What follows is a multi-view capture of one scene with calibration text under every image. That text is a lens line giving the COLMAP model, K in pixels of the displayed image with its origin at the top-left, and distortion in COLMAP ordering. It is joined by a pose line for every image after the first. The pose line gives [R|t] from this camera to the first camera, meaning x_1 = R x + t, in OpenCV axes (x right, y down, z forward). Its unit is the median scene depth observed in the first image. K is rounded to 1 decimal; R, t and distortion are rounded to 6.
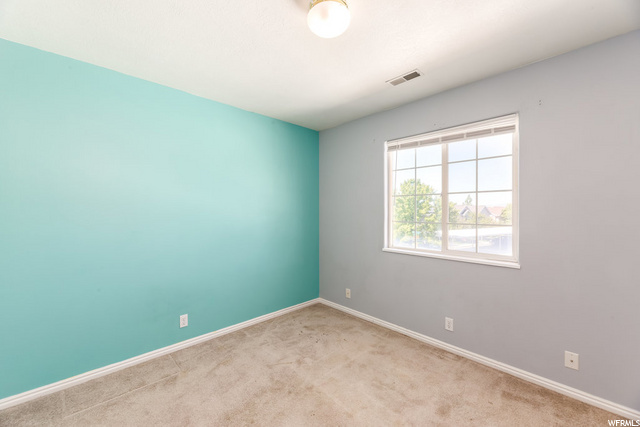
lens RADIAL K [[256.8, 0, 317.3], [0, 256.8, 210.3], [0, 0, 1]] dist [0.001139, 0.000253]
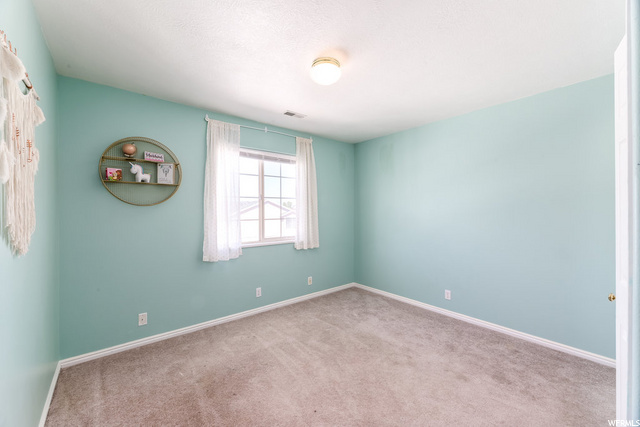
lens RADIAL K [[256.8, 0, 317.3], [0, 256.8, 210.3], [0, 0, 1]] dist [0.001139, 0.000253]
pose [[0.083385, -0.007282, 0.996491, -0.917570], [0.004204, 0.999967, 0.006956, -0.002545], [-0.996509, 0.003610, 0.083413, 0.654371]]
